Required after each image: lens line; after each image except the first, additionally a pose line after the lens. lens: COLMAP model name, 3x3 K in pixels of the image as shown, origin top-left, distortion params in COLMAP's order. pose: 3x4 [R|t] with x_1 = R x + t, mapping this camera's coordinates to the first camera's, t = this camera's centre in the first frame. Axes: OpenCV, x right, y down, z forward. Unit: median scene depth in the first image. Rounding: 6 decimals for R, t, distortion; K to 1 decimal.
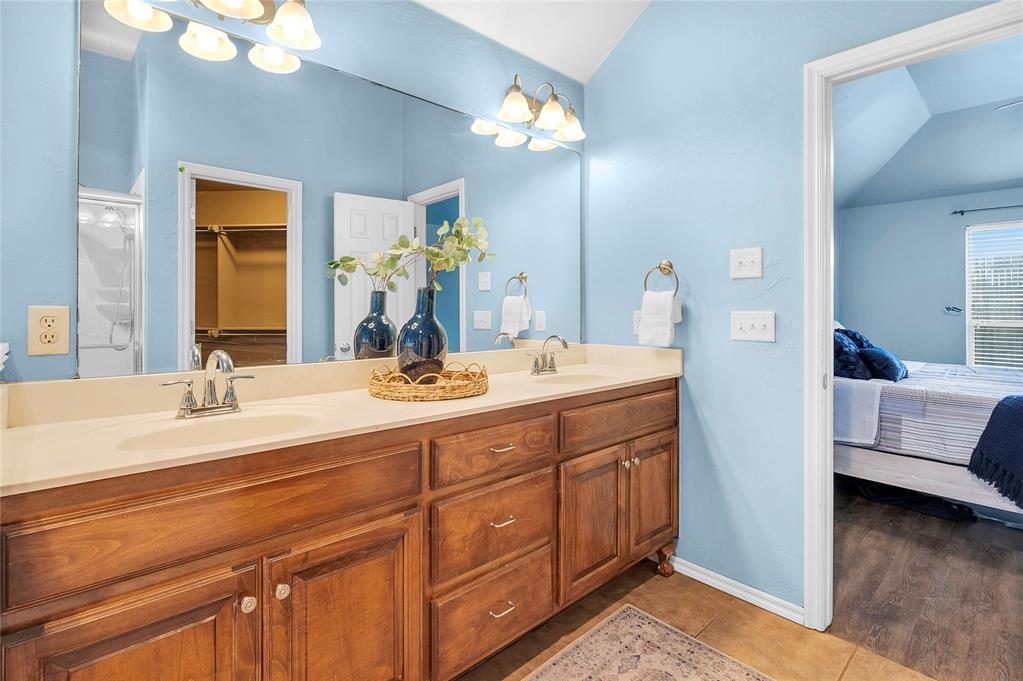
lens RADIAL K [[490.7, 0, 508.5], [0, 490.7, 305.5], [0, 0, 1]] dist [-0.008242, 0.000759]
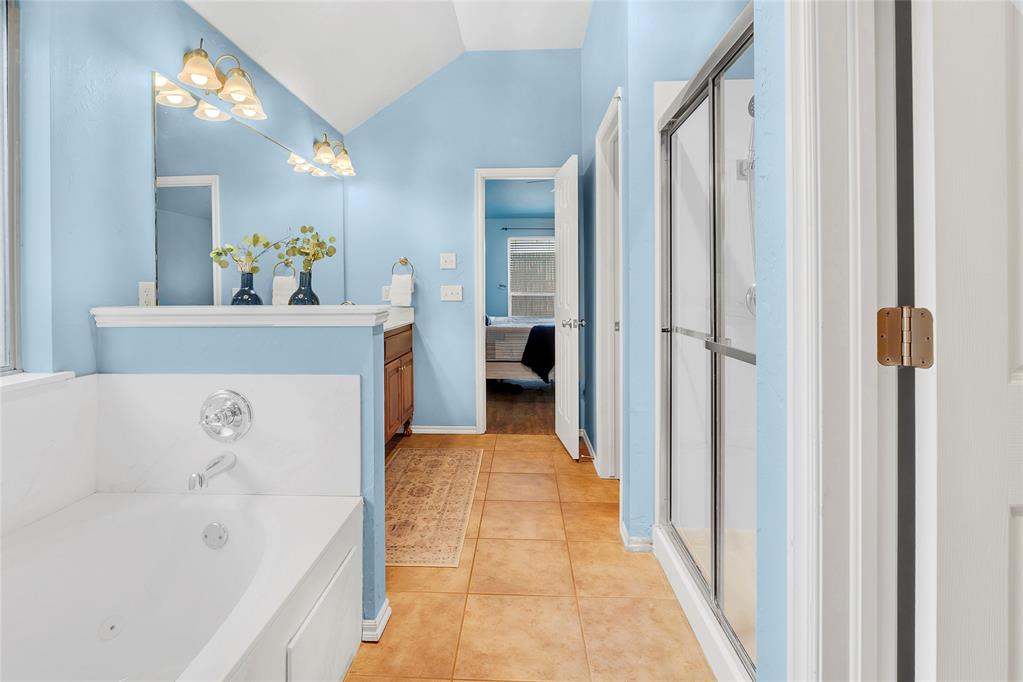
lens RADIAL K [[472.5, 0, 508.6], [0, 472.5, 289.1], [0, 0, 1]] dist [-0.000908, 0.000148]
pose [[0.704852, -0.009199, 0.709295, -0.668208], [0.002621, 0.999943, 0.010363, 0.005623], [-0.709350, -0.005445, 0.704835, -0.484562]]
